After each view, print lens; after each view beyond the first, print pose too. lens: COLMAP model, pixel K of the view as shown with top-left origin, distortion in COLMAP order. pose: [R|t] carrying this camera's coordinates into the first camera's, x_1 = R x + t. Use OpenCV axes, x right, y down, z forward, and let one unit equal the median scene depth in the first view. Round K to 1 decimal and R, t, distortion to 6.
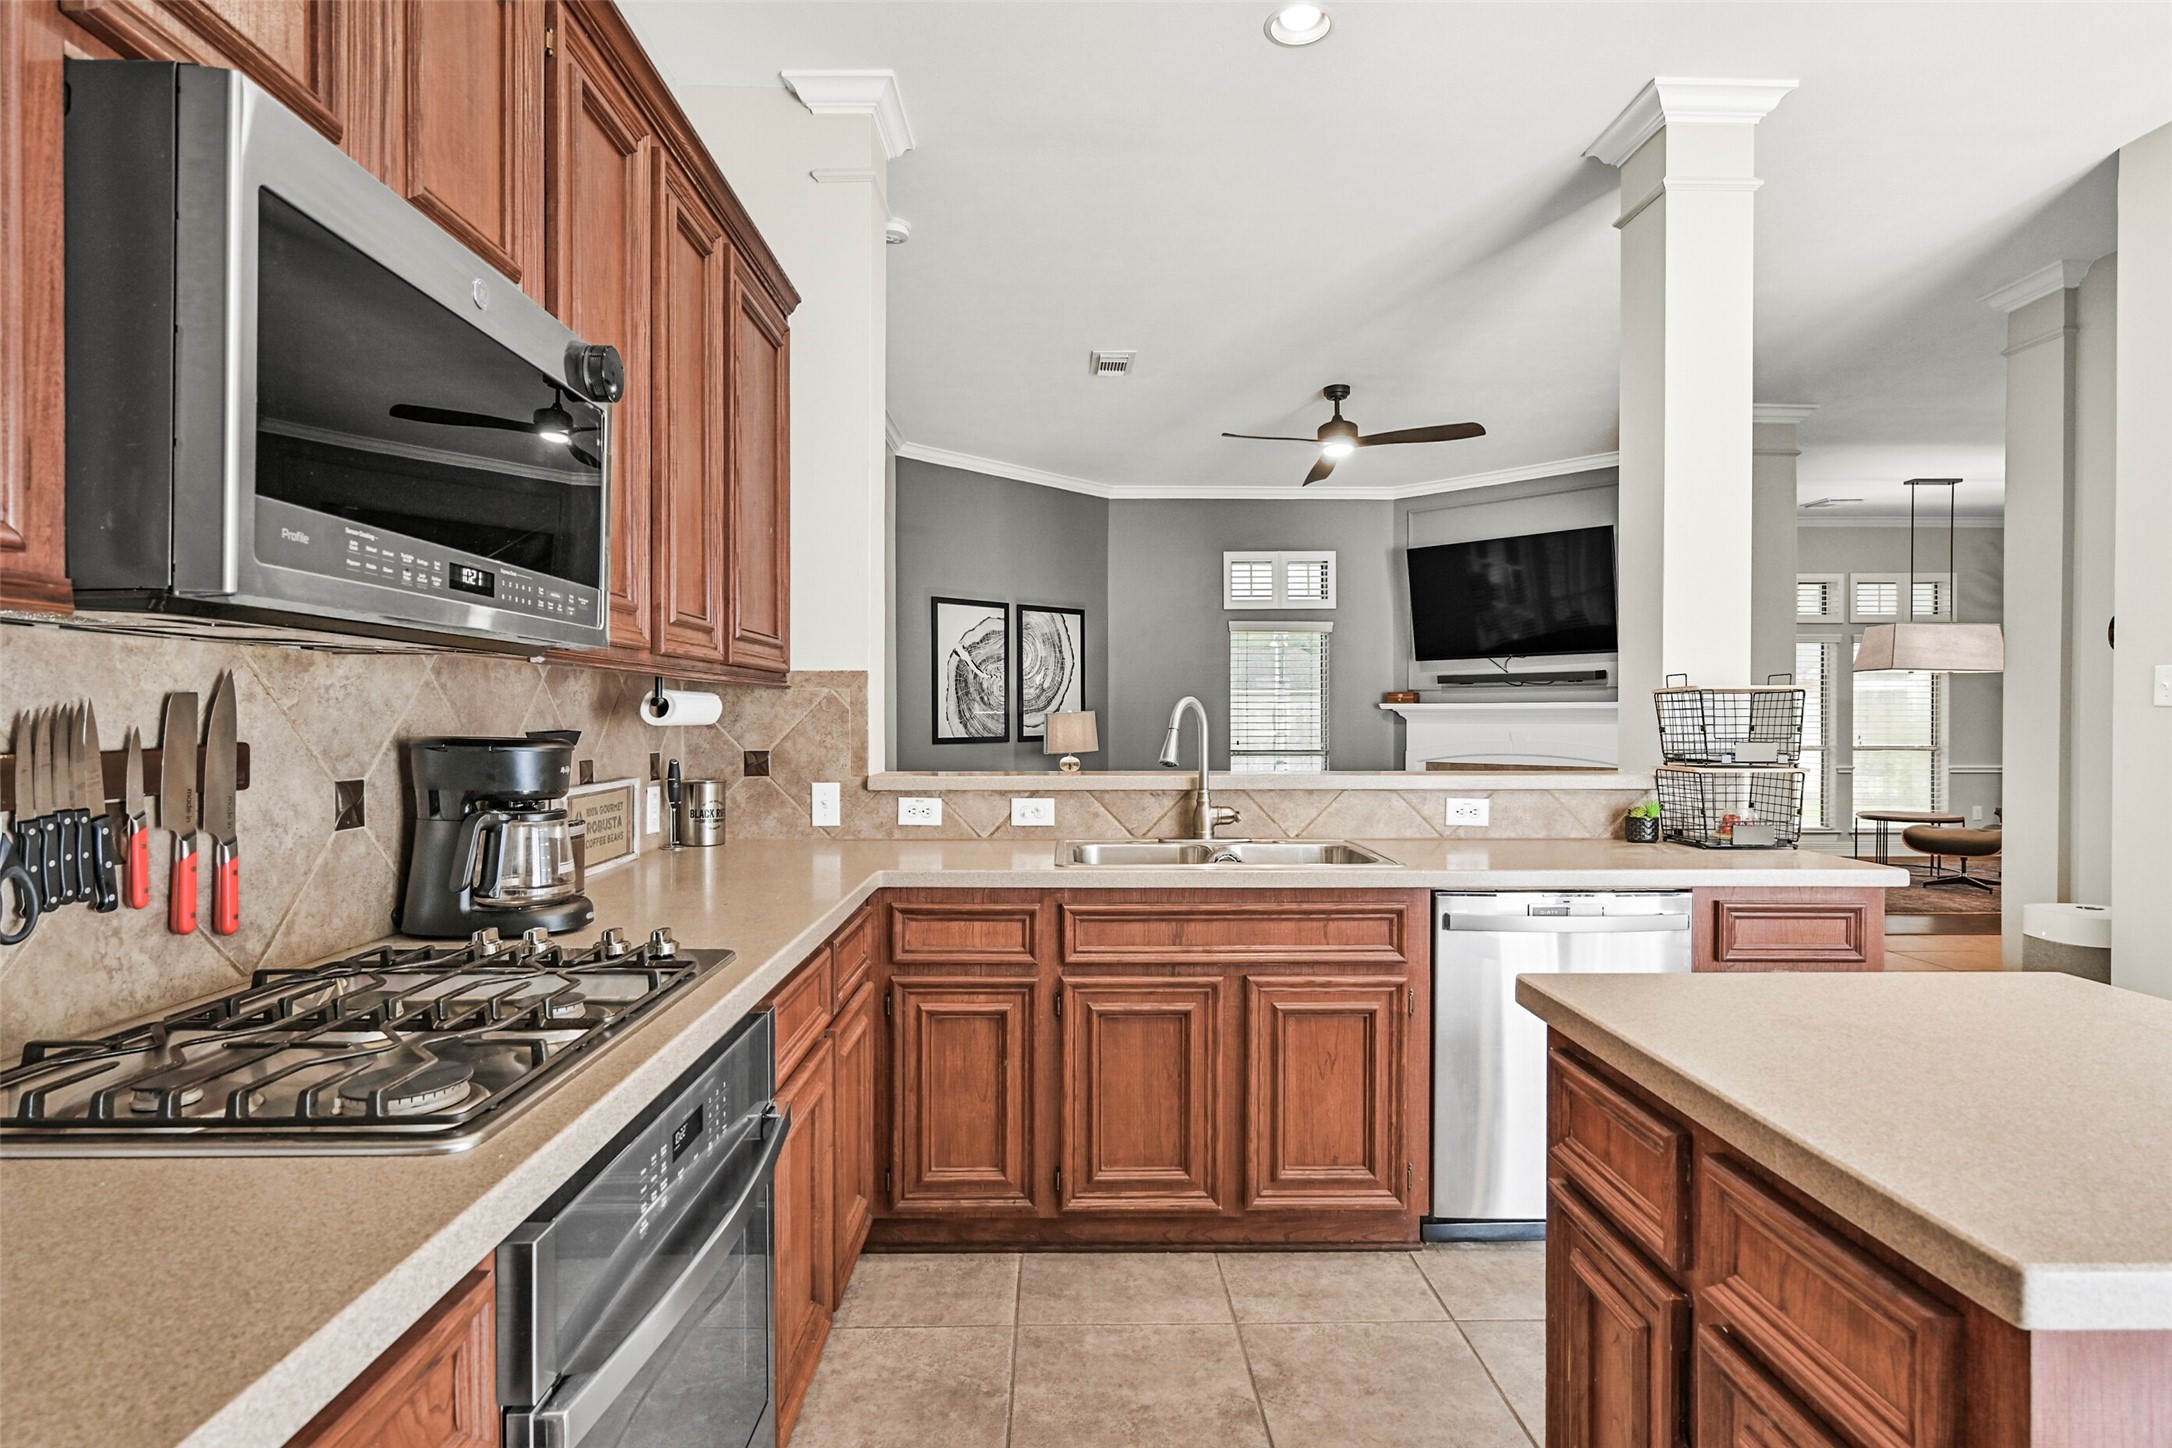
lens RADIAL K [[1123.1, 0, 1081.1], [0, 1123.1, 725.3], [0, 0, 1]] dist [-0.002763, 0.001402]
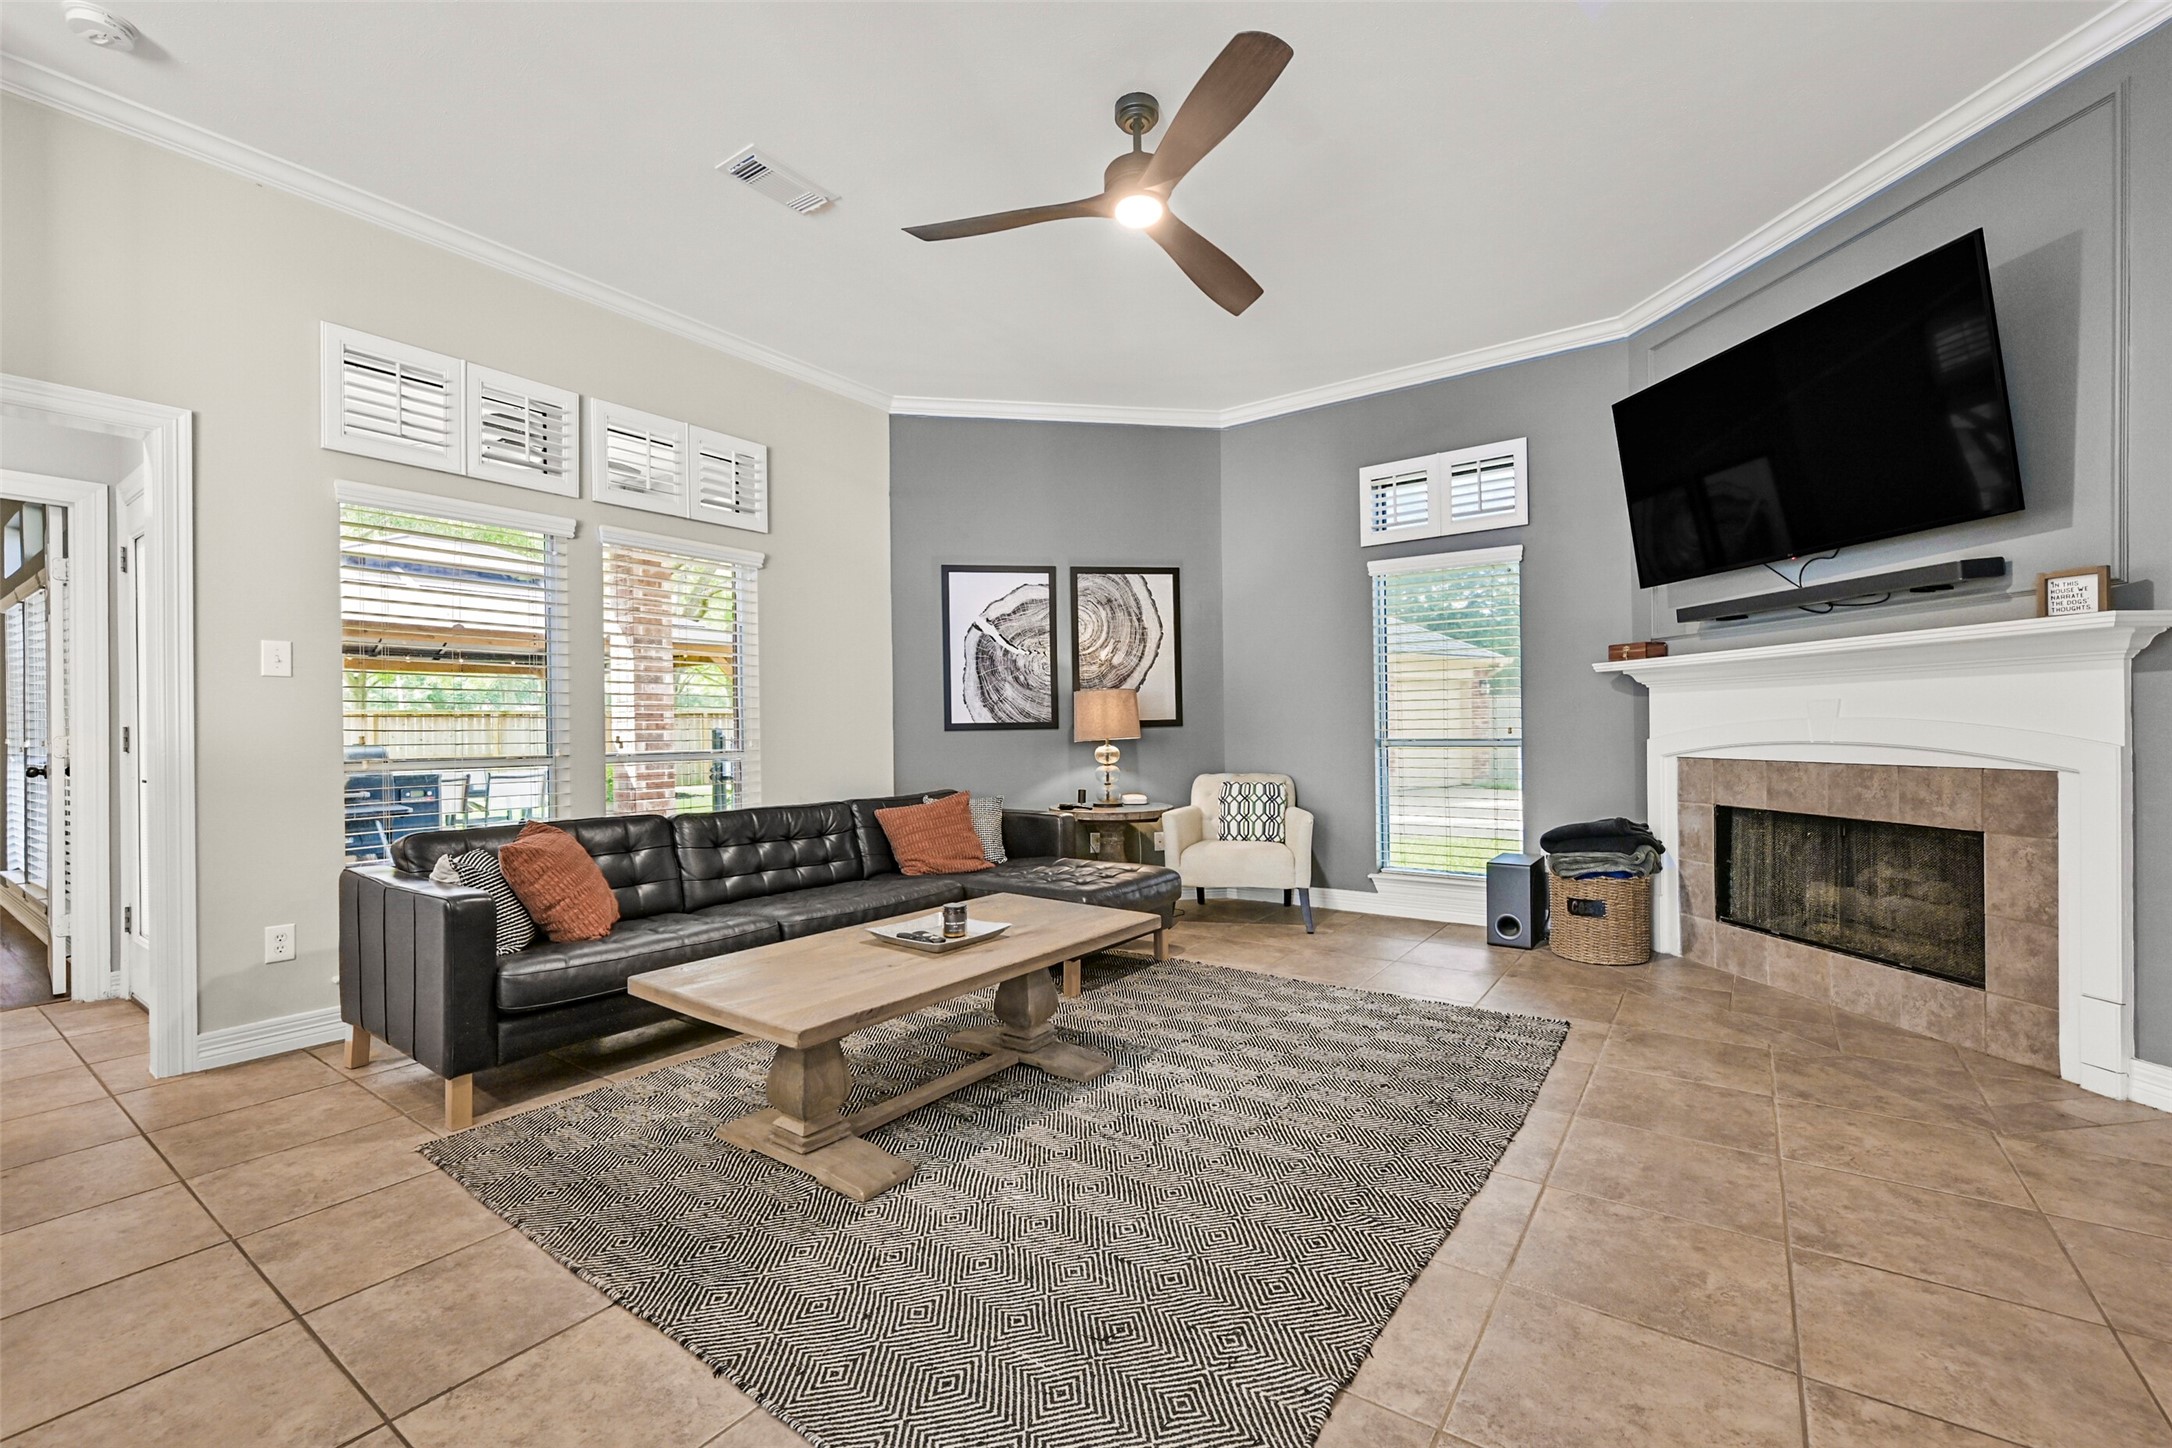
lens RADIAL K [[884.3, 0, 1087.9], [0, 884.3, 731.2], [0, 0, 1]] dist [-0.003612, 0.001537]
pose [[0.798239, -0.007014, -0.602301, 0.948397], [0.006347, 0.999975, -0.003233, 0.051000], [0.602308, -0.001242, 0.798263, 1.246252]]
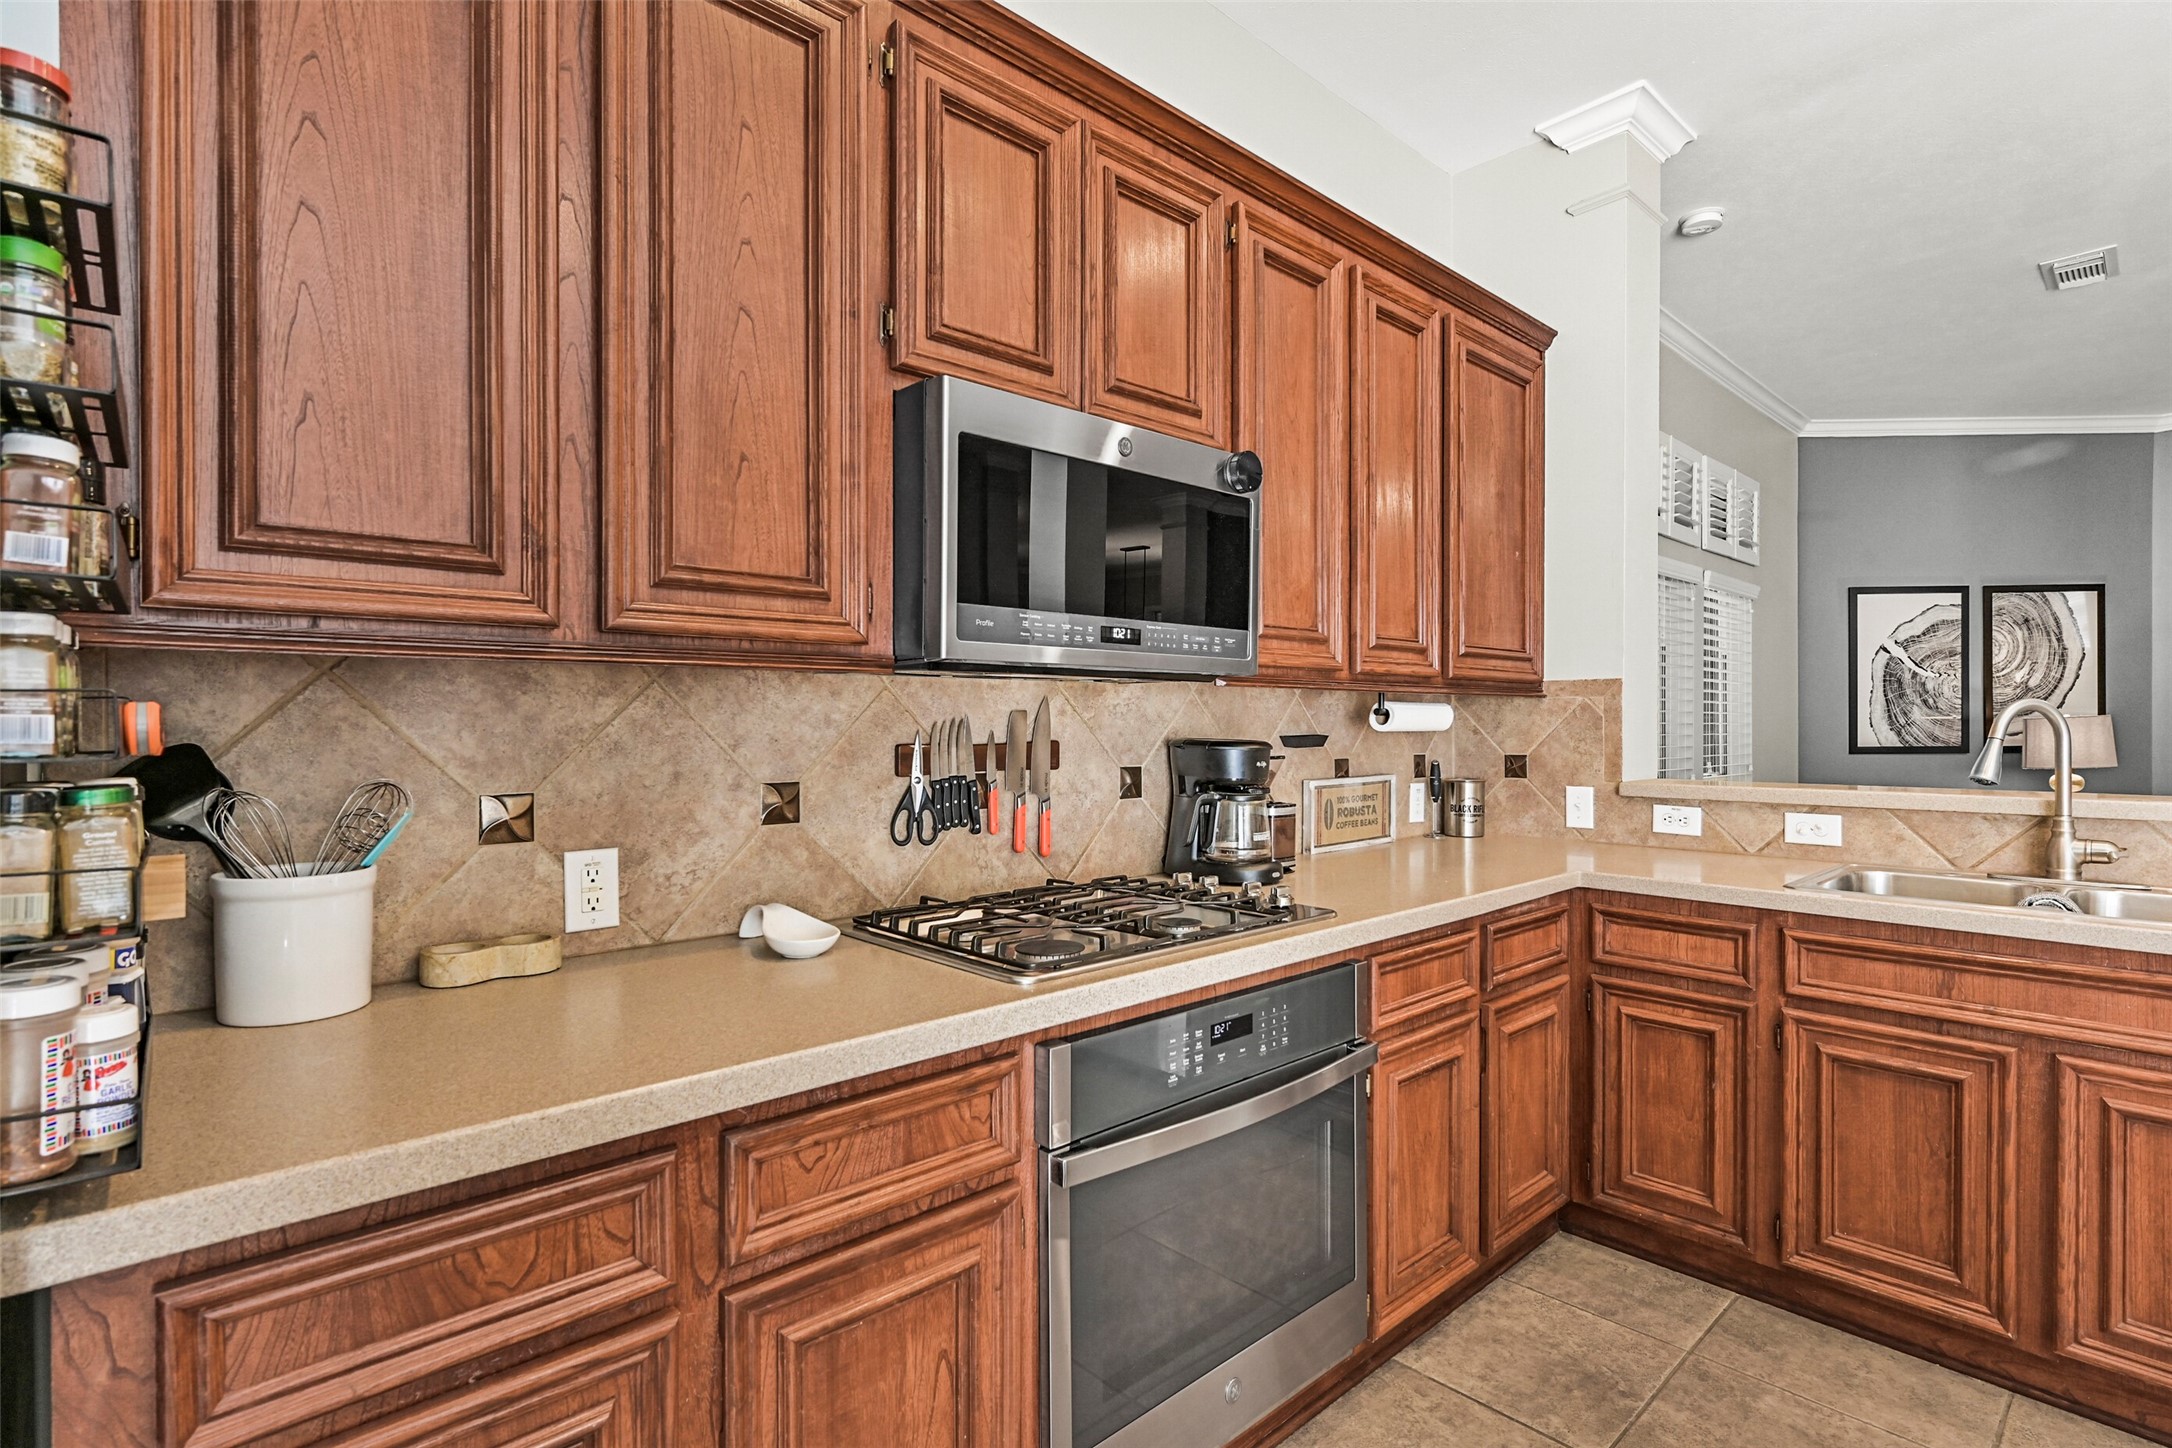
lens RADIAL K [[1040.8, 0, 1089.4], [0, 1040.8, 732.0], [0, 0, 1]] dist [-0.002041, 0.000044]
pose [[0.665886, 0.004916, -0.746038, 0.199733], [-0.004107, 0.999987, 0.002924, -0.000887], [0.746042, 0.001117, 0.665897, 0.011552]]
